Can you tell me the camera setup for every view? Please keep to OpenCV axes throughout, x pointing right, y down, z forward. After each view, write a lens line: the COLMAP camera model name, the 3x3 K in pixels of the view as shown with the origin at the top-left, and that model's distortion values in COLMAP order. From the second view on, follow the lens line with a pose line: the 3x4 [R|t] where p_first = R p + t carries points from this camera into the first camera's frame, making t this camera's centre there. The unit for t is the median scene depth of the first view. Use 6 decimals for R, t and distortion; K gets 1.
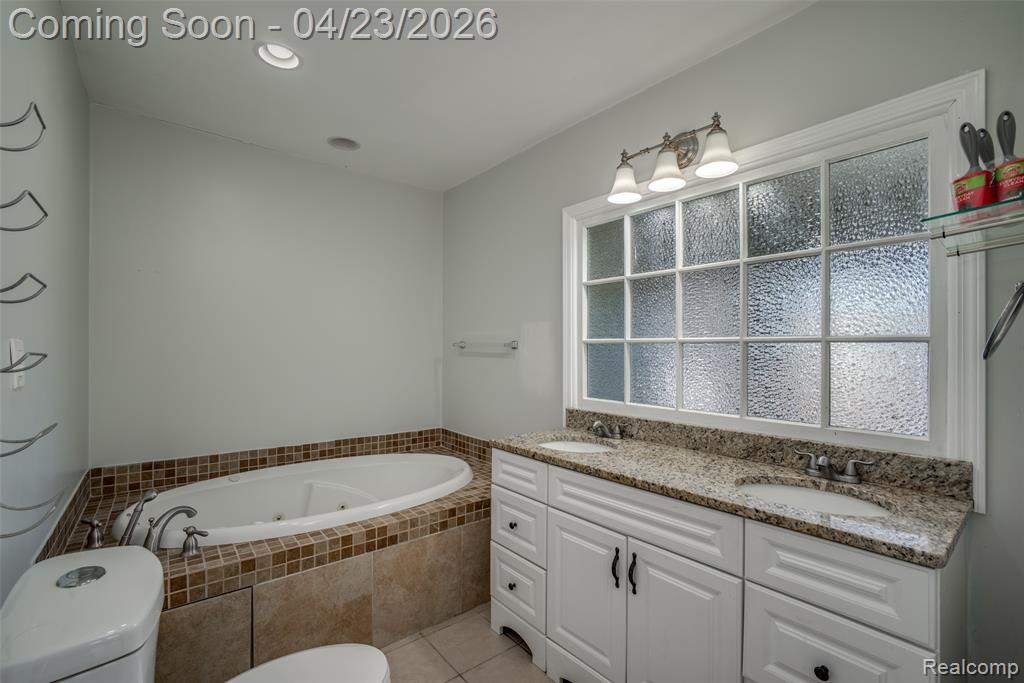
lens RADIAL K [[445.1, 0, 516.0], [0, 445.1, 348.2], [0, 0, 1]] dist [-0.047773, 0.020427]
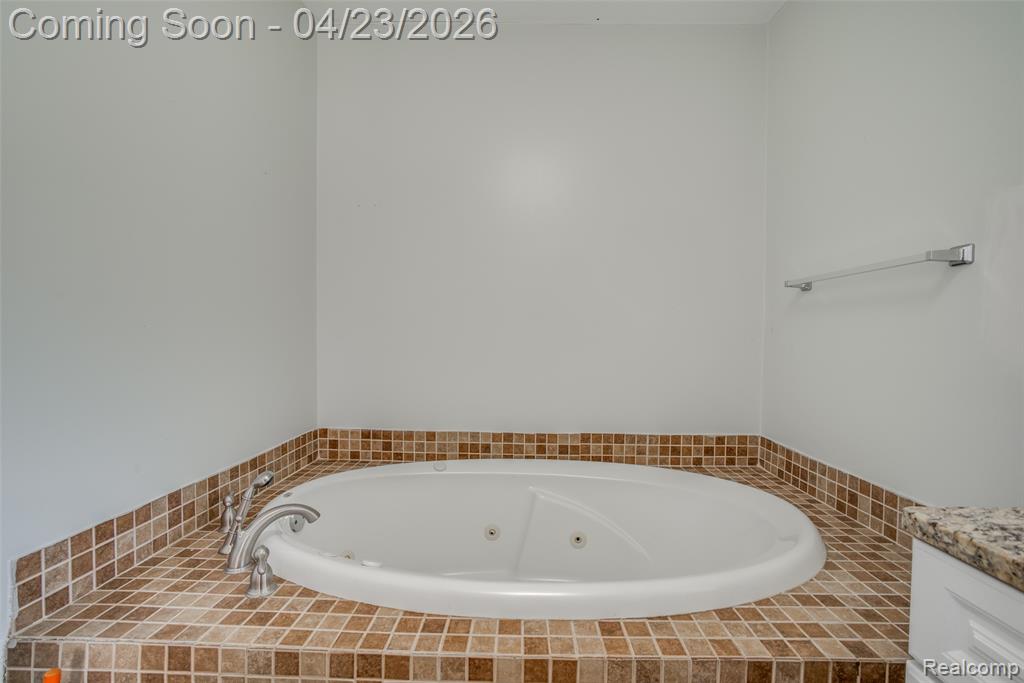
lens RADIAL K [[445.1, 0, 516.0], [0, 445.1, 348.2], [0, 0, 1]] dist [-0.047773, 0.020427]
pose [[0.761172, 0.020172, -0.648236, -0.054368], [-0.006082, 0.999694, 0.023967, 0.070374], [0.648522, -0.014301, 0.761062, 0.467832]]
